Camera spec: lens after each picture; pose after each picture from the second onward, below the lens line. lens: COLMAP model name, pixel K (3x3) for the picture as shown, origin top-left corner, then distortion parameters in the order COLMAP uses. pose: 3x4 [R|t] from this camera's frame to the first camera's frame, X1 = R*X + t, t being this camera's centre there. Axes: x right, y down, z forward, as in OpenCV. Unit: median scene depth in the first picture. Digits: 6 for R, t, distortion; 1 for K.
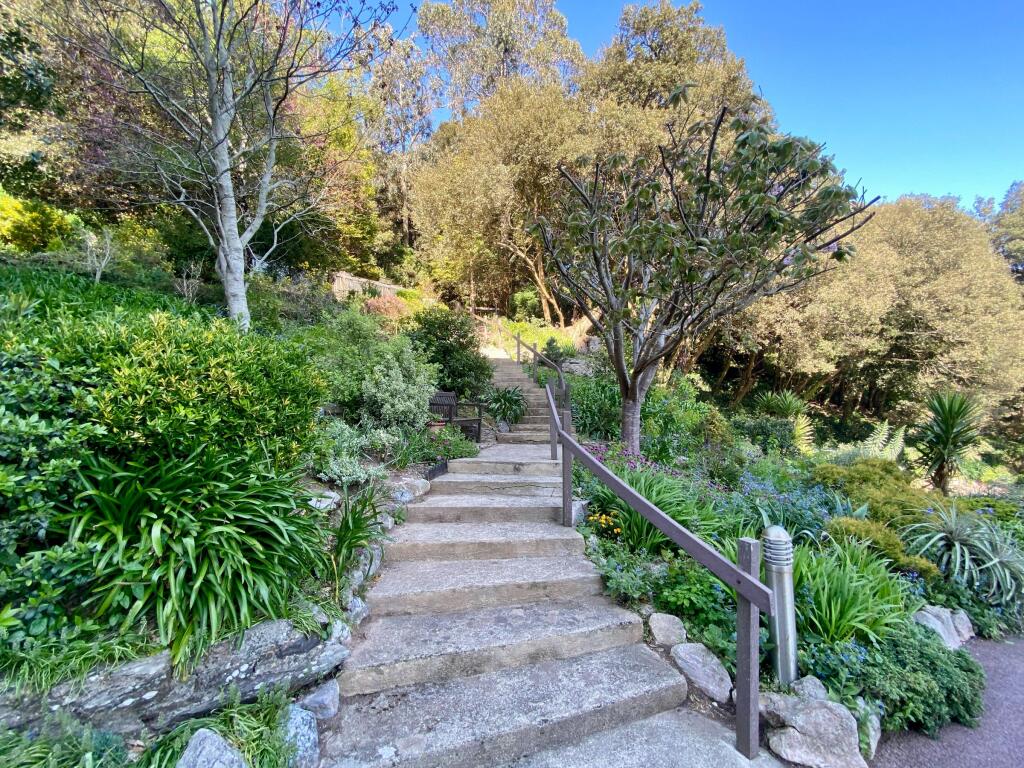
lens RADIAL K [[410.0, 0, 512.0], [0, 410.0, 384.0], [0, 0, 1]] dist [0.002373, -0.008778]
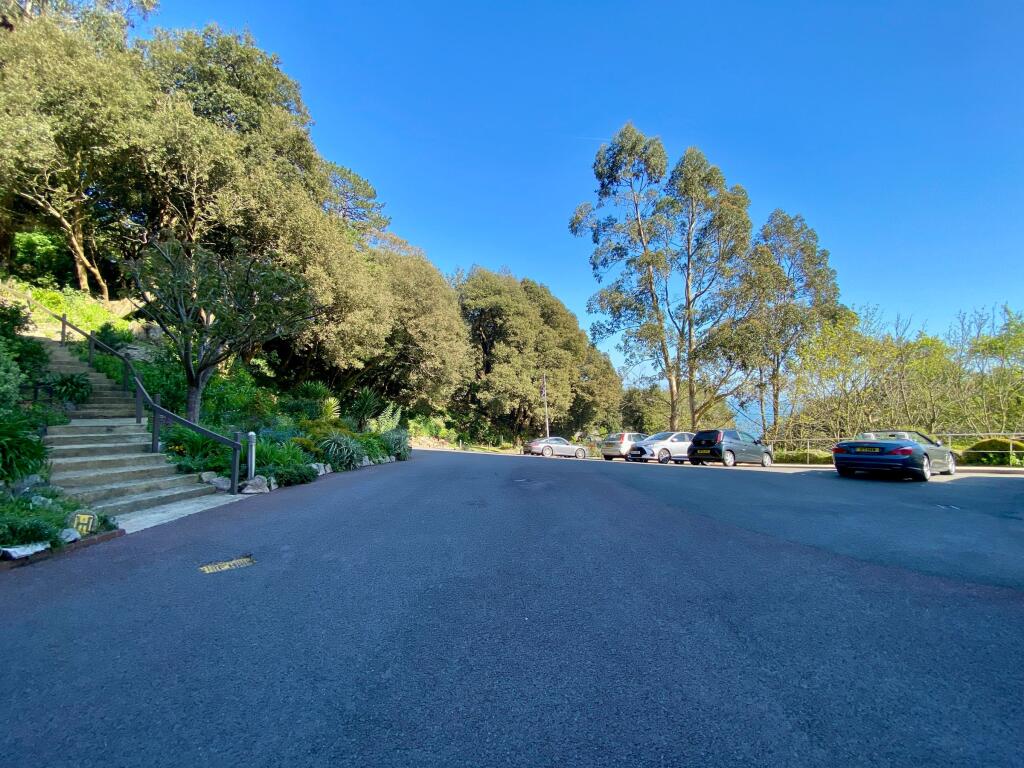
lens RADIAL K [[410.0, 0, 512.0], [0, 410.0, 384.0], [0, 0, 1]] dist [0.002373, -0.008778]
pose [[0.578790, 0.034796, 0.814734, -0.113950], [-0.069564, 0.997554, 0.006814, -0.027835], [-0.812504, -0.060620, 0.579795, -0.358708]]
